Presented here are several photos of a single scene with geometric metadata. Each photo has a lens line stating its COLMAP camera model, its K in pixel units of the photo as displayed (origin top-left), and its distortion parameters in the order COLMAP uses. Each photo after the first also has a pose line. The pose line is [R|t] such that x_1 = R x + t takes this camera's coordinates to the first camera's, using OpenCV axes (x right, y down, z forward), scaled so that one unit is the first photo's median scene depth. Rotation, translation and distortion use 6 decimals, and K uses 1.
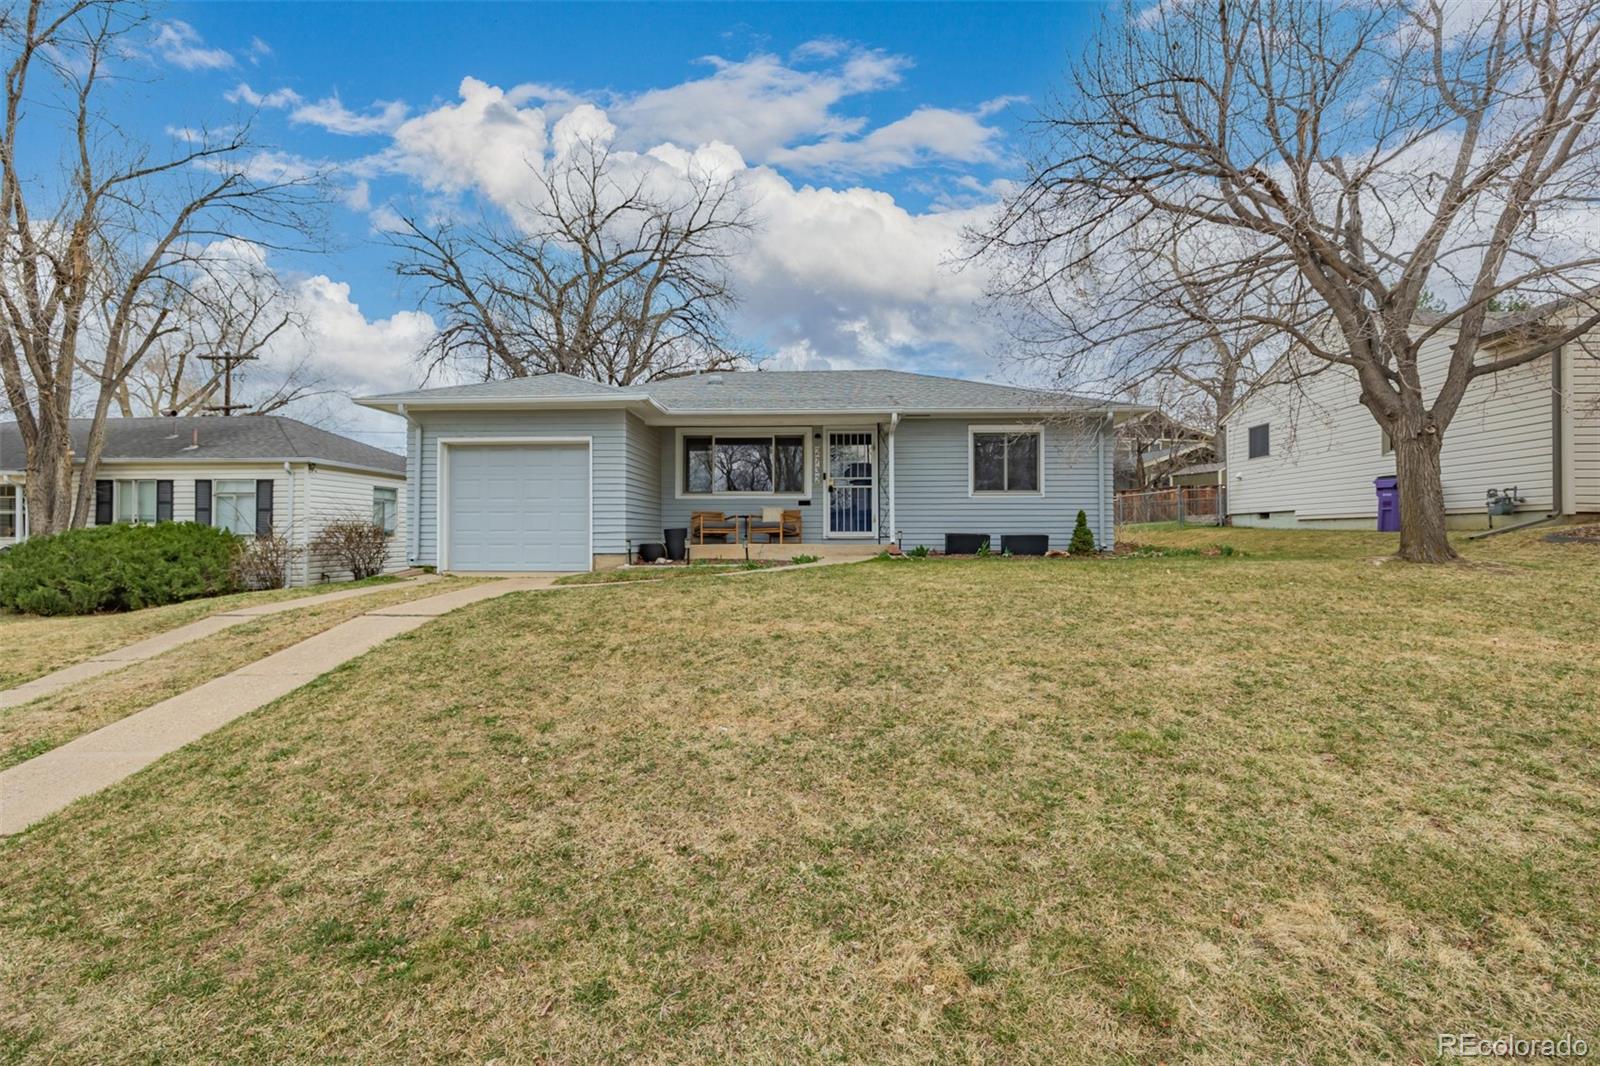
lens RADIAL K [[672.0, 0, 800.0], [0, 672.0, 533.0], [0, 0, 1]] dist [-0.001600, 0.000451]
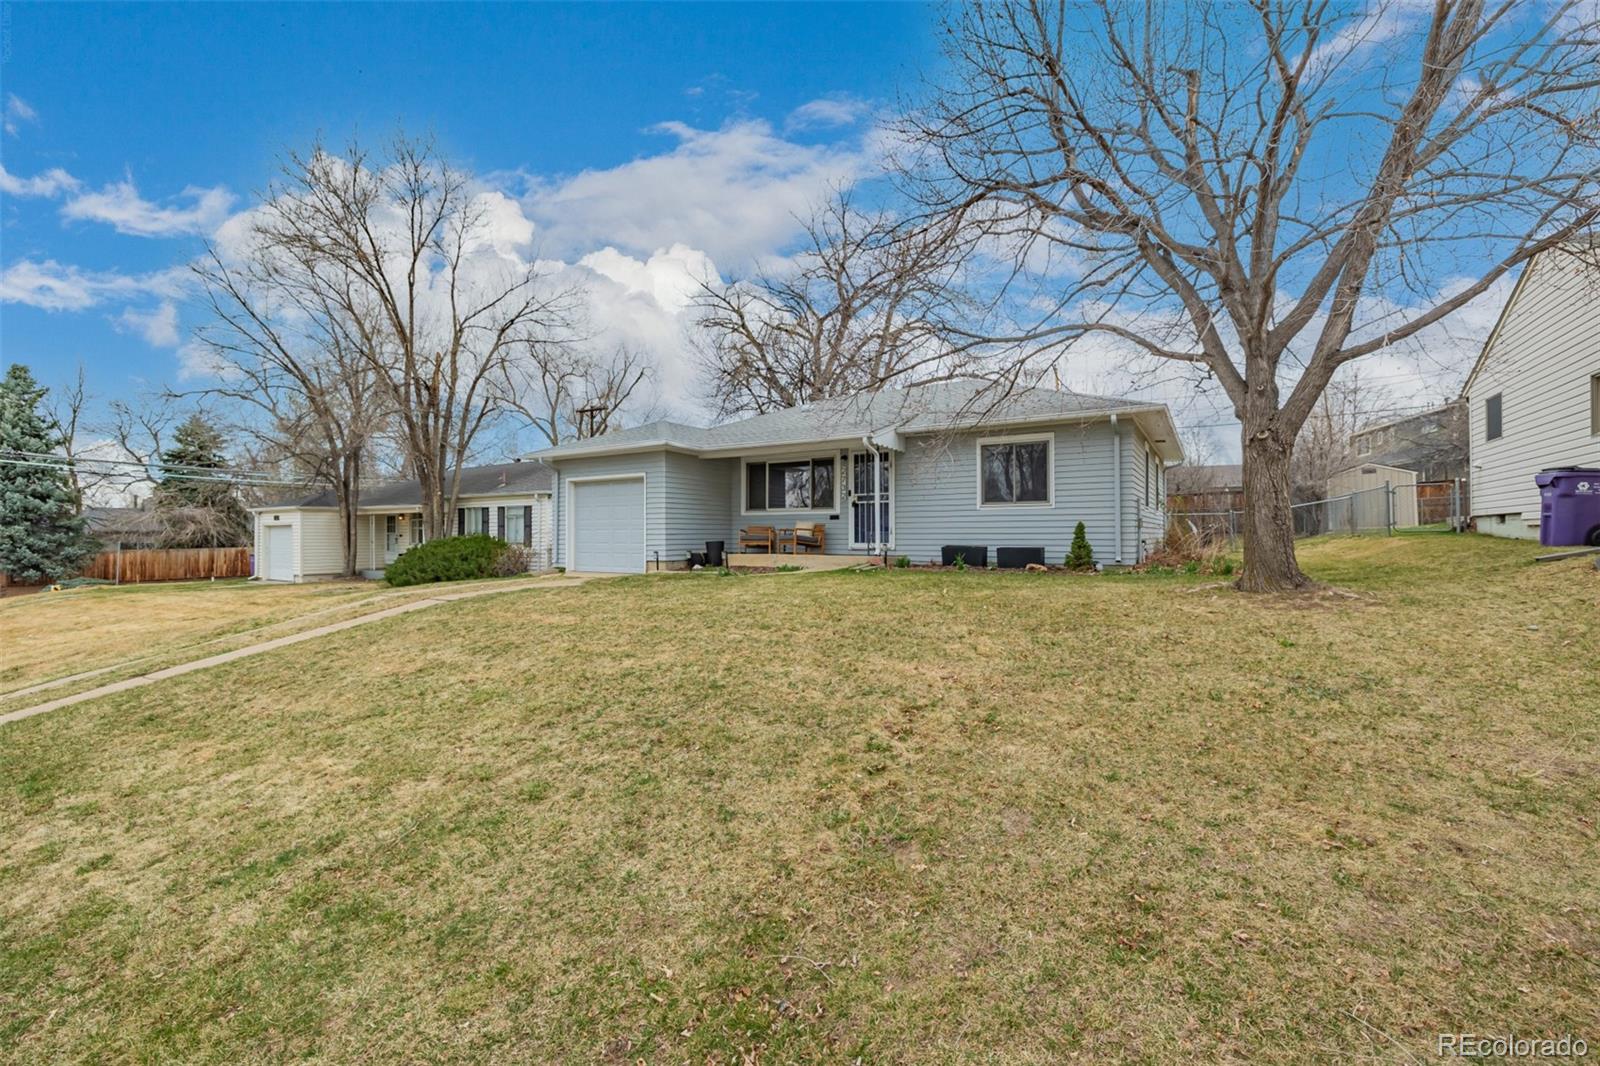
lens RADIAL K [[672.0, 0, 800.0], [0, 672.0, 533.0], [0, 0, 1]] dist [-0.001600, 0.000451]
pose [[0.874431, -0.003742, -0.485135, 0.508668], [0.005199, 0.999985, 0.001658, -0.020936], [0.485121, -0.003972, 0.874438, -0.011517]]
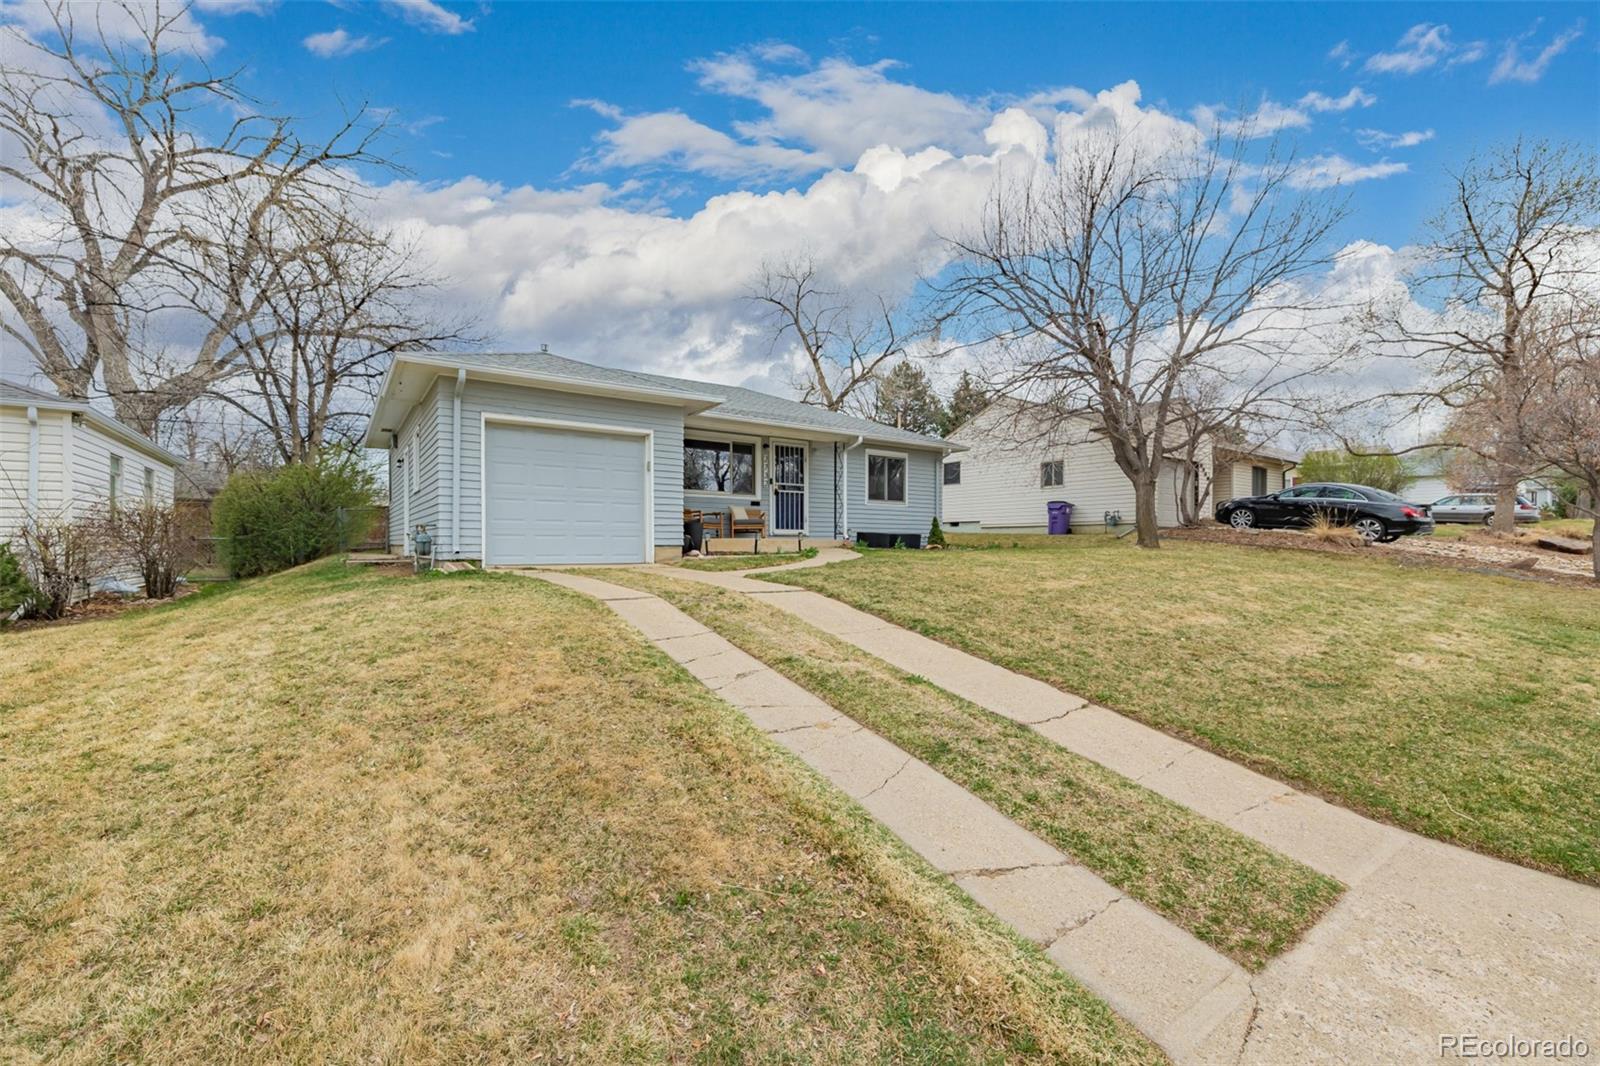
lens RADIAL K [[672.0, 0, 800.0], [0, 672.0, 533.0], [0, 0, 1]] dist [-0.001600, 0.000451]
pose [[0.793810, 0.013807, 0.608009, -0.634336], [-0.007406, 0.999888, -0.013037, 0.019664], [-0.608121, 0.005846, 0.793823, 0.050674]]
